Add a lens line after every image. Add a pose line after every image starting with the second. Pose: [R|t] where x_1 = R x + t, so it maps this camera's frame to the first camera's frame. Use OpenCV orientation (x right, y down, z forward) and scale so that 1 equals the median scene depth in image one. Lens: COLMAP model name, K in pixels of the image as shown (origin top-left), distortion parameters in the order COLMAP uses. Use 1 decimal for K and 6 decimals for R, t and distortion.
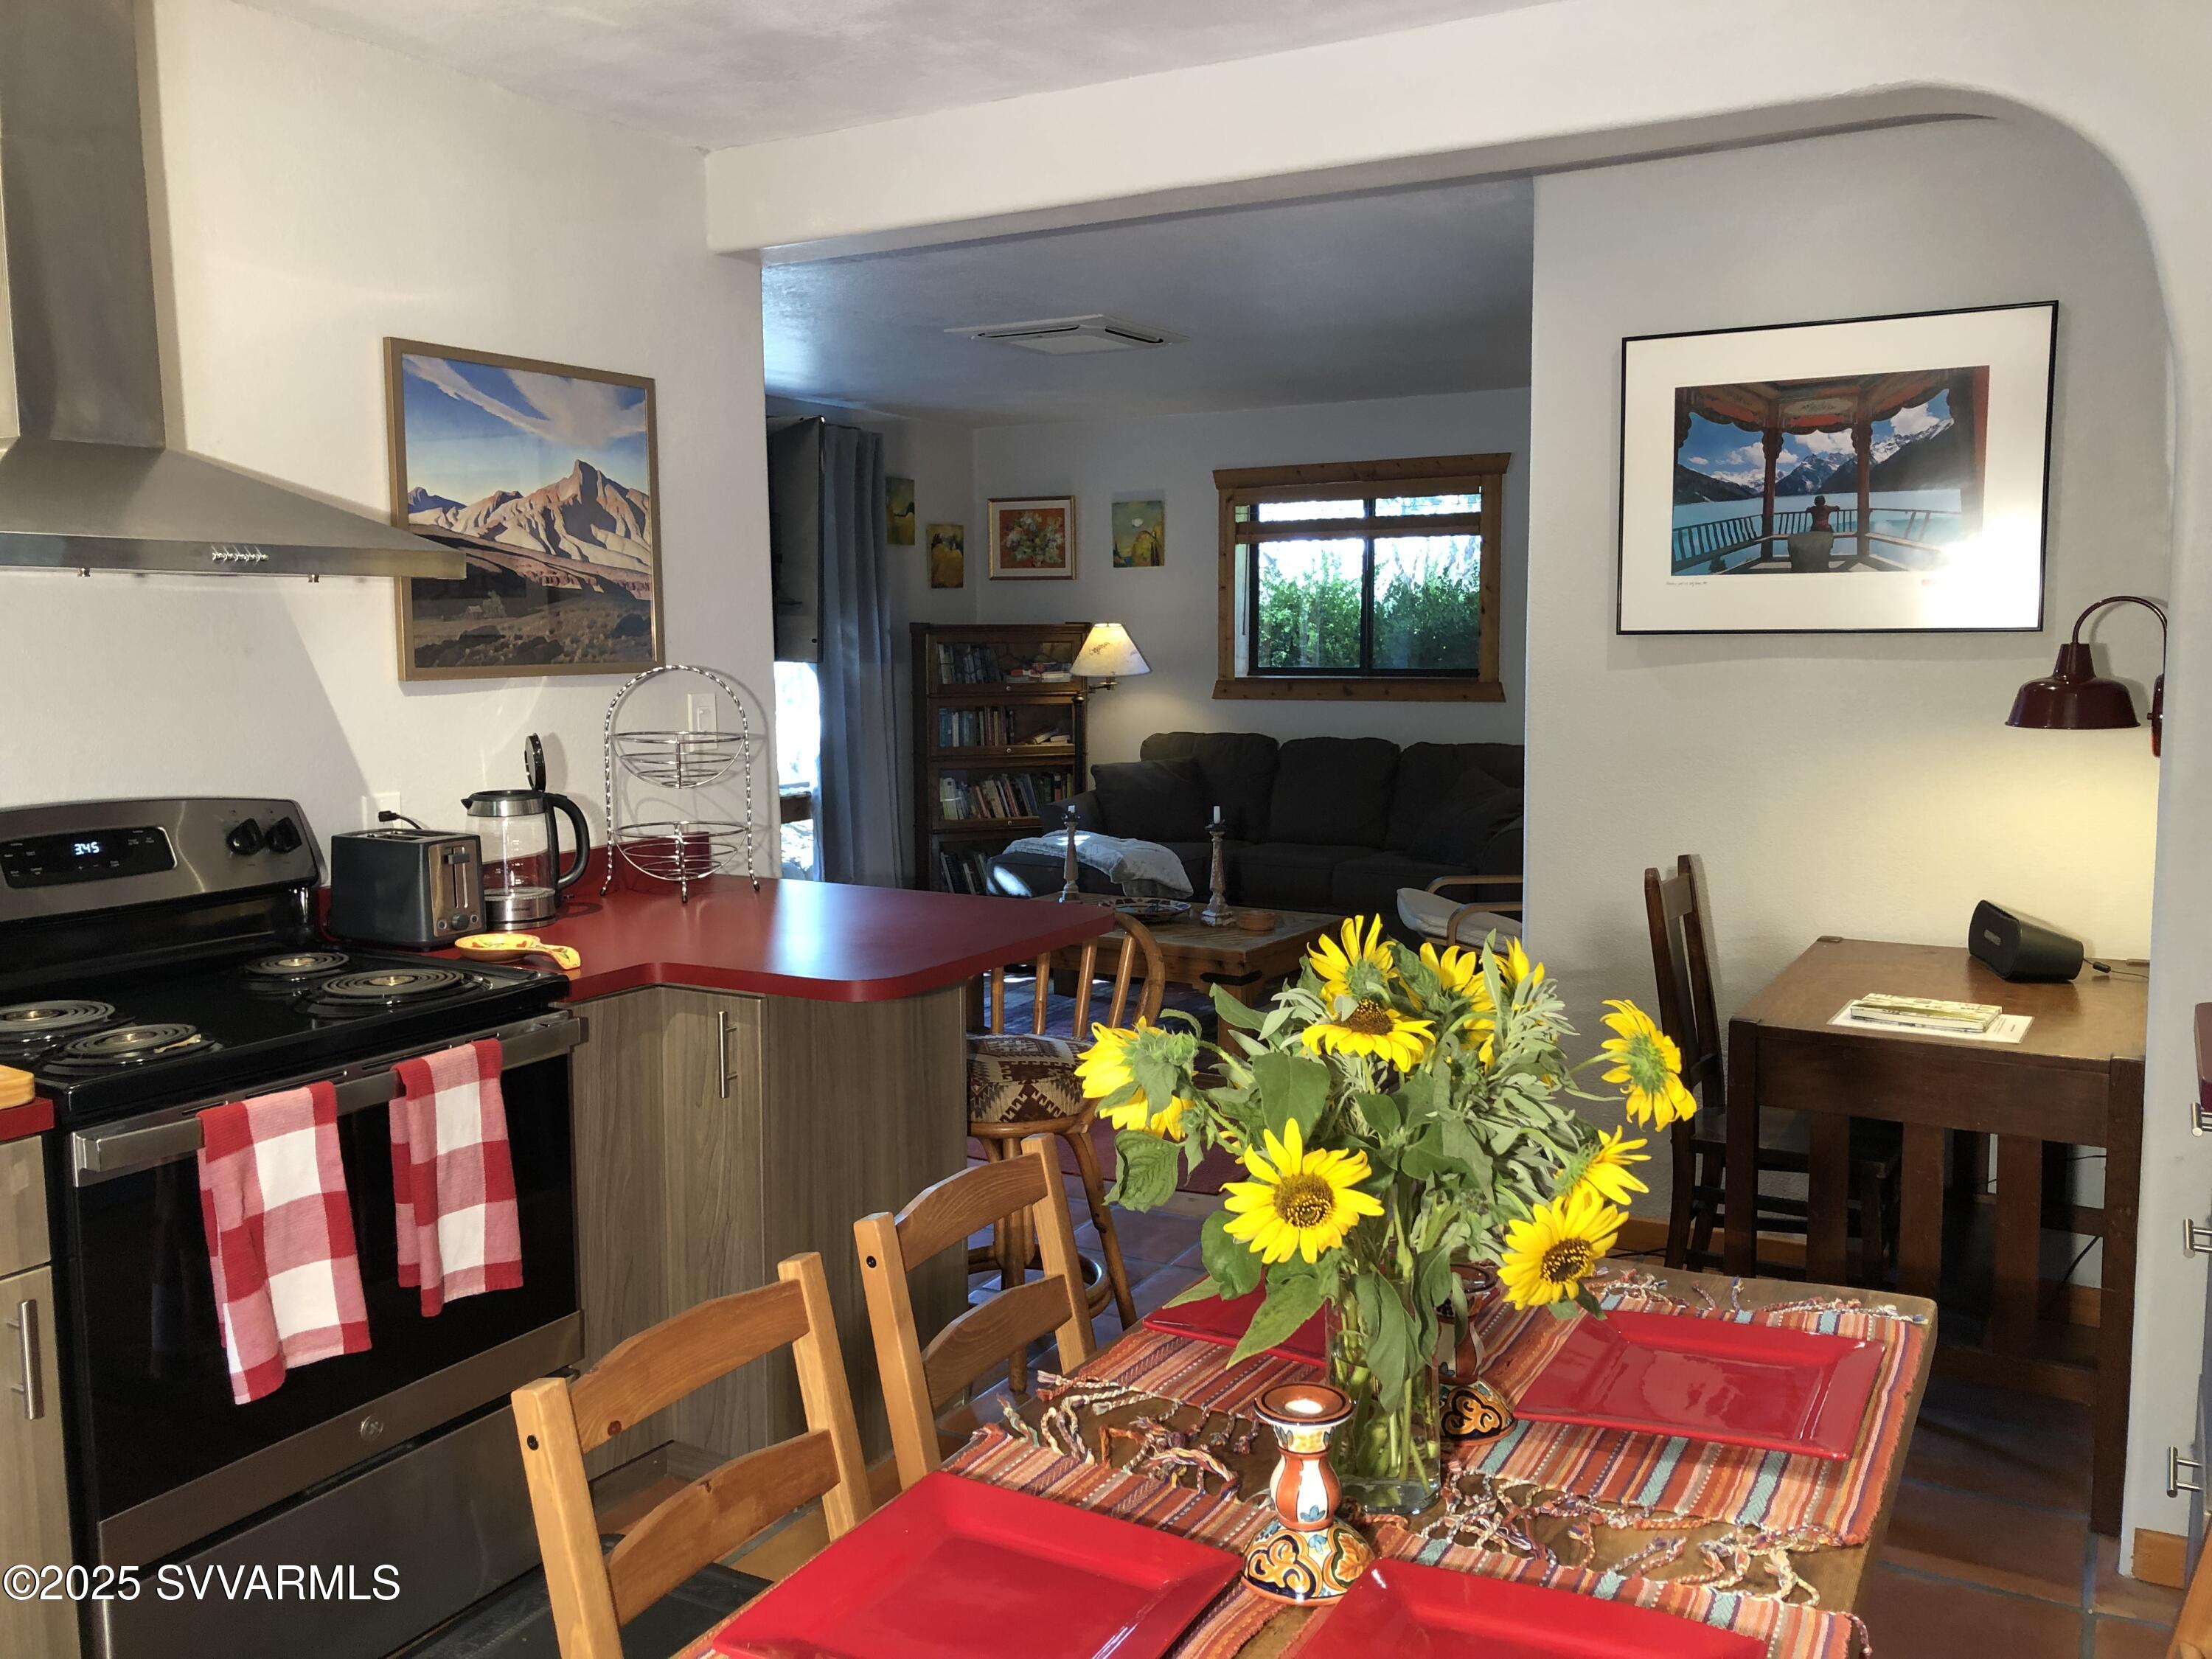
lens RADIAL K [[1813.7, 0, 1106.0], [0, 1813.7, 829.5], [0, 0, 1]] dist [0.044051, -0.045870]
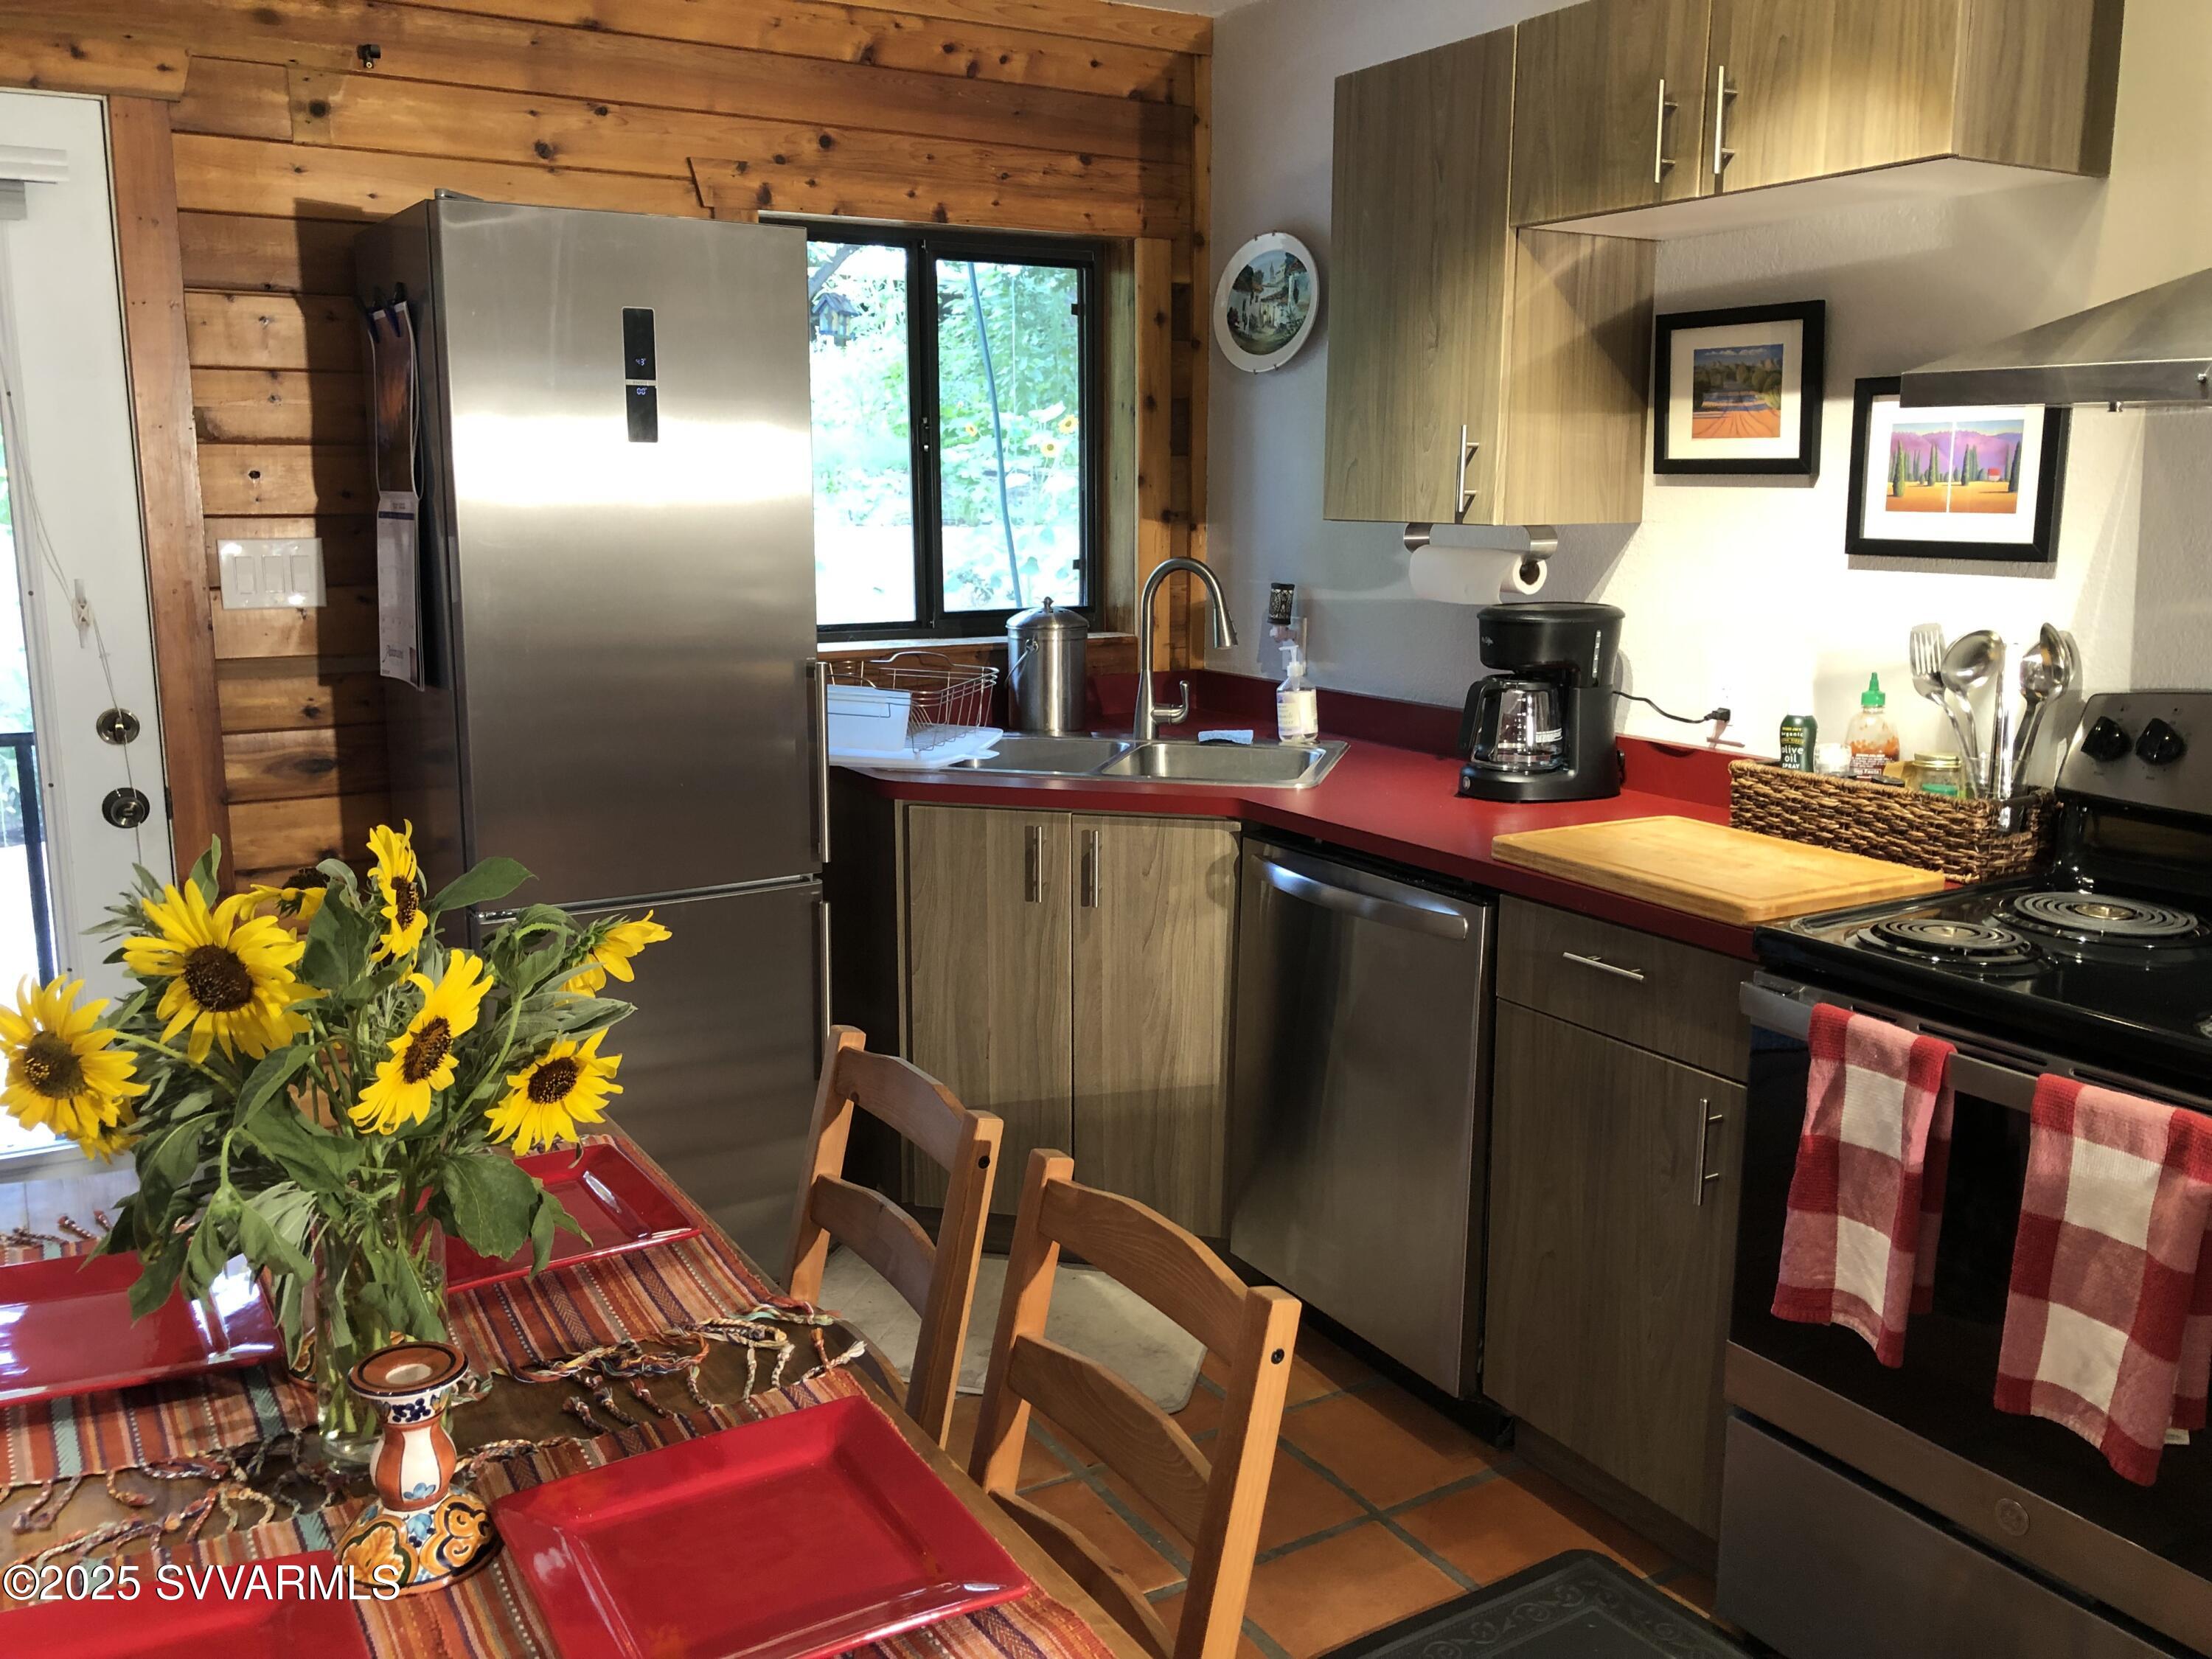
lens RADIAL K [[1813.7, 0, 1106.0], [0, 1813.7, 829.5], [0, 0, 1]] dist [0.044051, -0.045870]
pose [[-0.506084, 0.168927, -0.845779, 0.429932], [-0.090240, 0.964878, 0.246711, -0.118911], [0.857750, 0.201180, -0.473066, 1.040616]]
